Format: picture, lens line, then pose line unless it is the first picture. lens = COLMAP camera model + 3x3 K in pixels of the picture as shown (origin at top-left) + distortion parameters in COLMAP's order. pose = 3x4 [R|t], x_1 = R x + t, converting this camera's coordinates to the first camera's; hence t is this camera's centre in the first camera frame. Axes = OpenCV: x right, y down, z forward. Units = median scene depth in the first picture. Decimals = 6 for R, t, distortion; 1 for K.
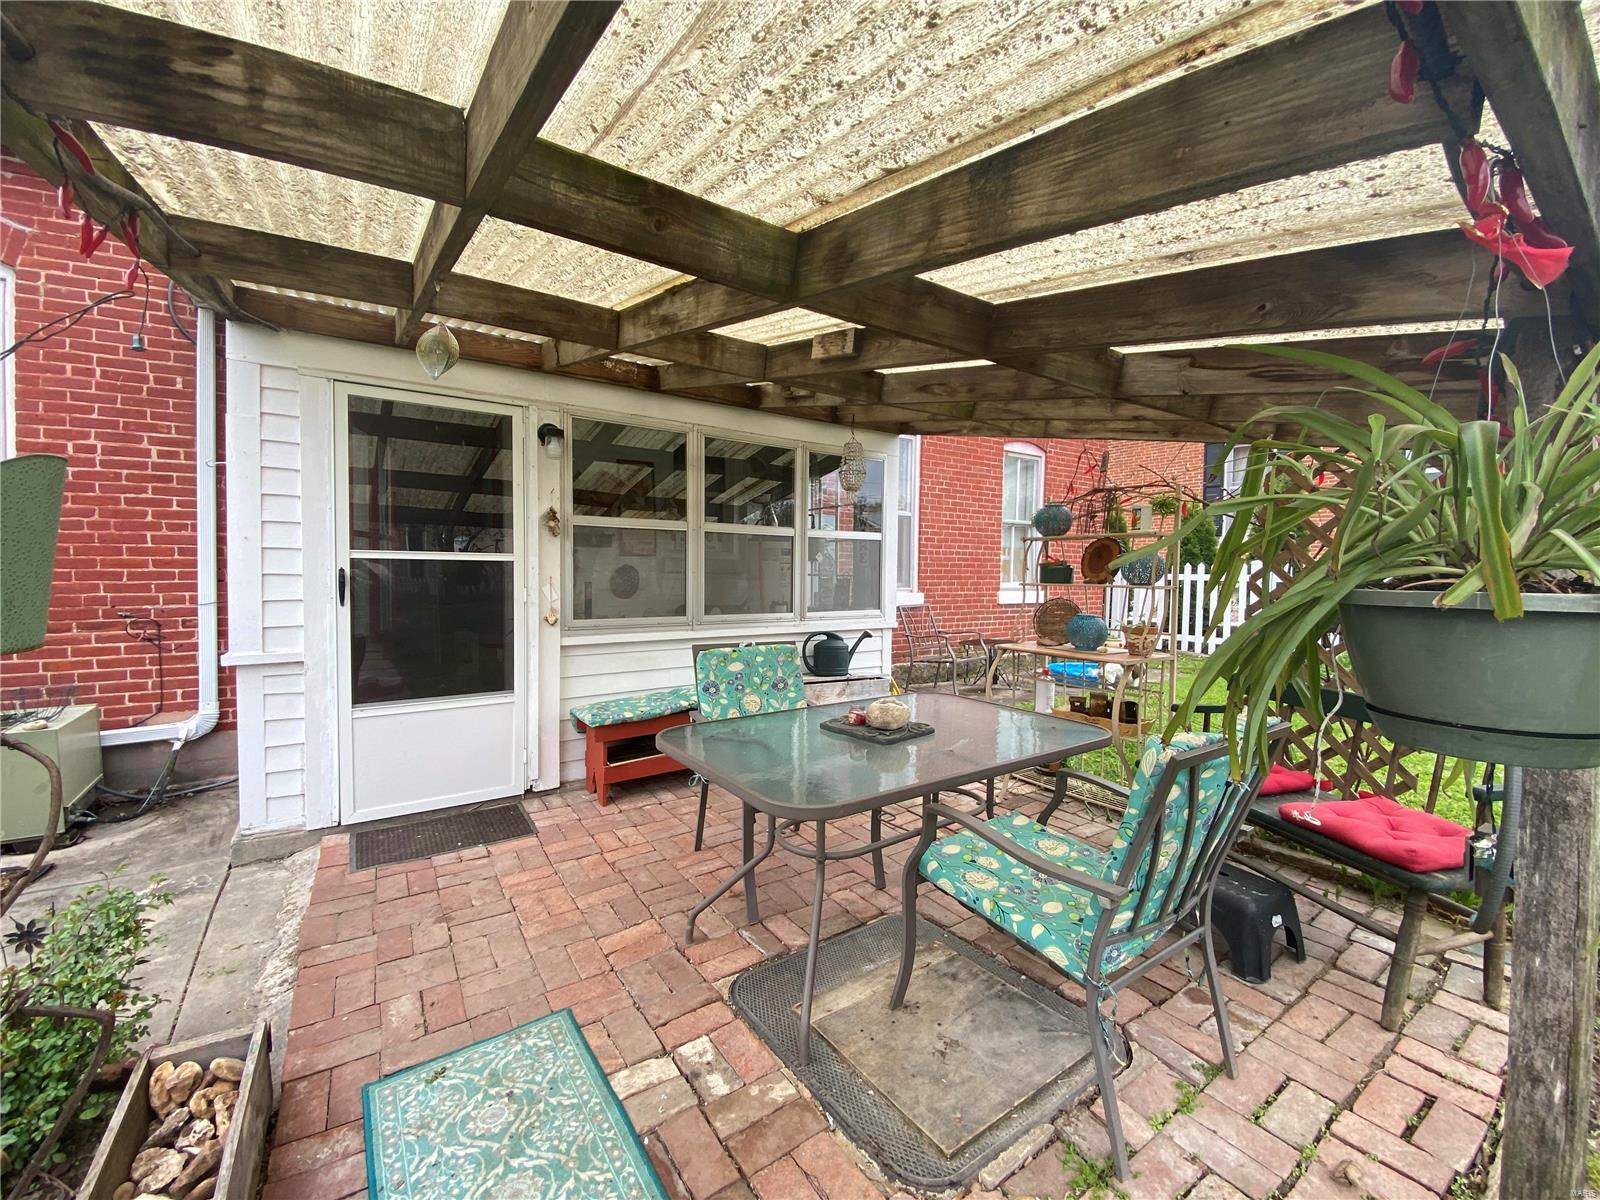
lens RADIAL K [[685.4, 0, 784.6], [0, 685.4, 598.3], [0, 0, 1]] dist [0.019540, -0.001782]
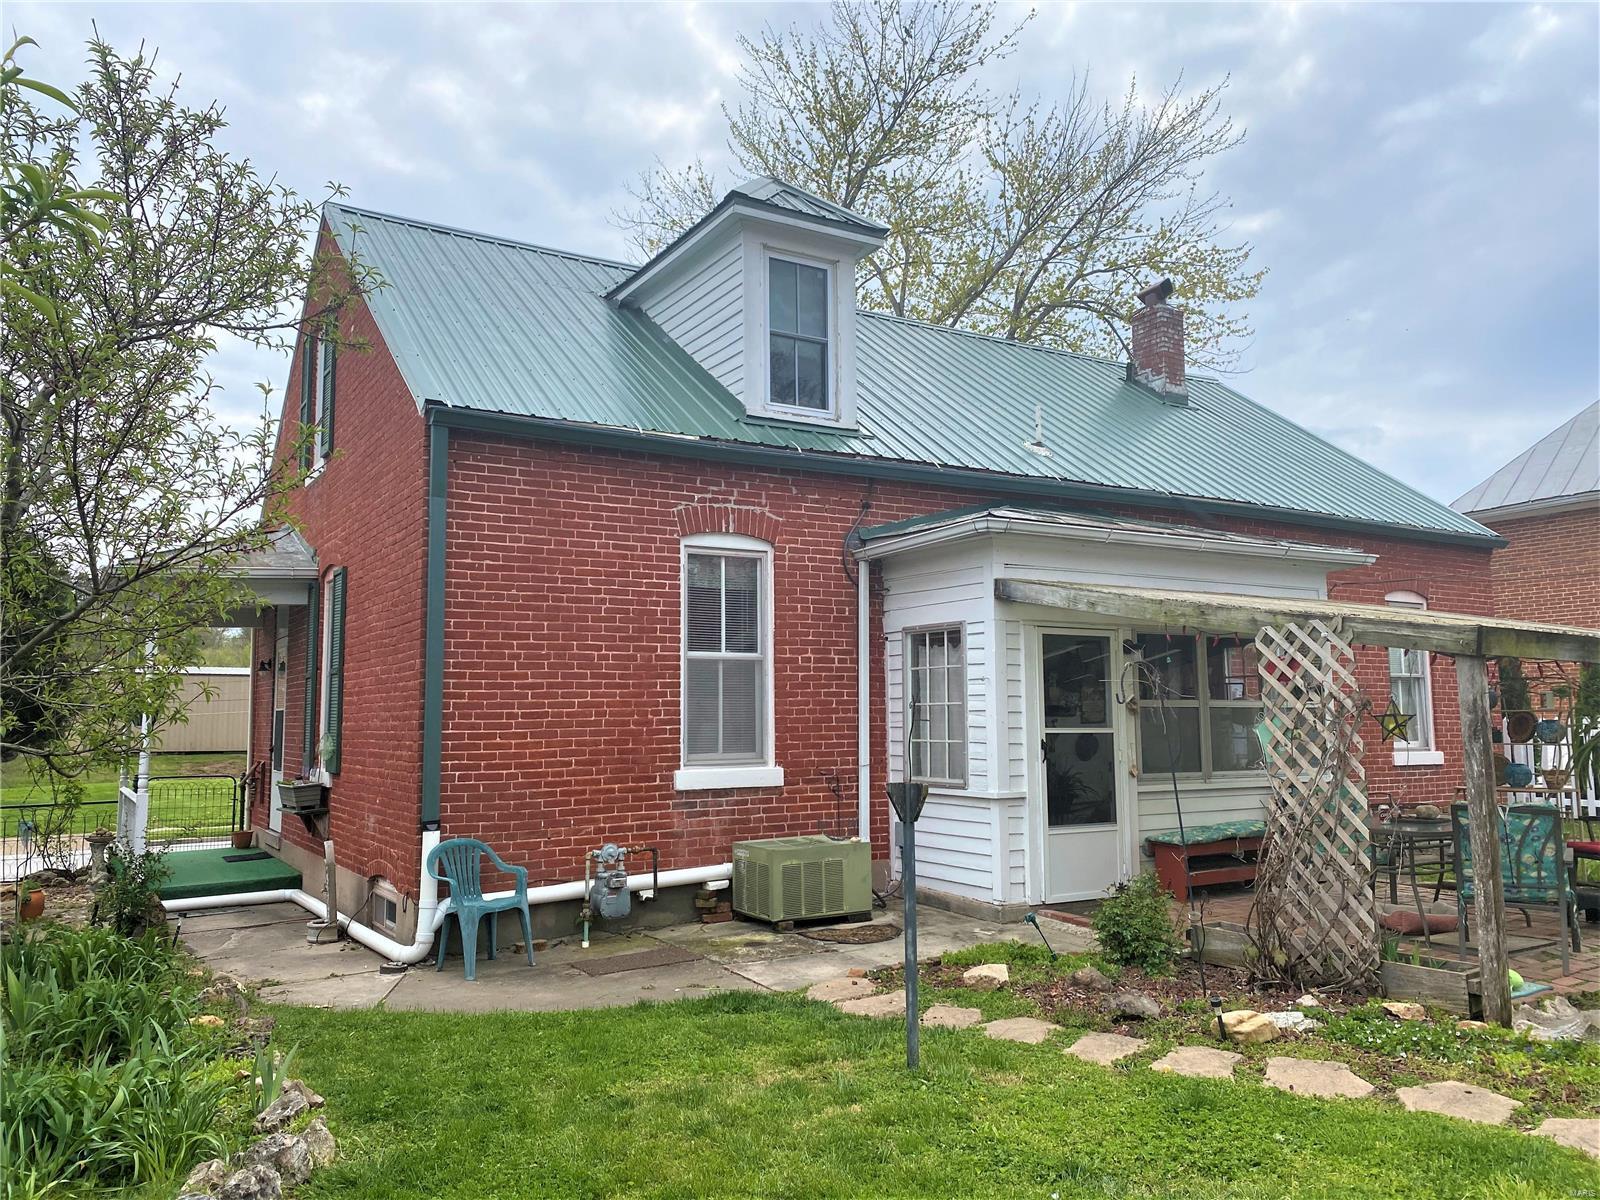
lens RADIAL K [[1222.0, 0, 817.0], [0, 1222.0, 592.4], [0, 0, 1]] dist [0.006455, -0.037997]
pose [[0.998317, -0.018308, -0.055035, -0.796211], [0.010017, 0.989039, -0.147314, 0.025606], [0.057129, 0.146514, 0.987558, -1.513841]]
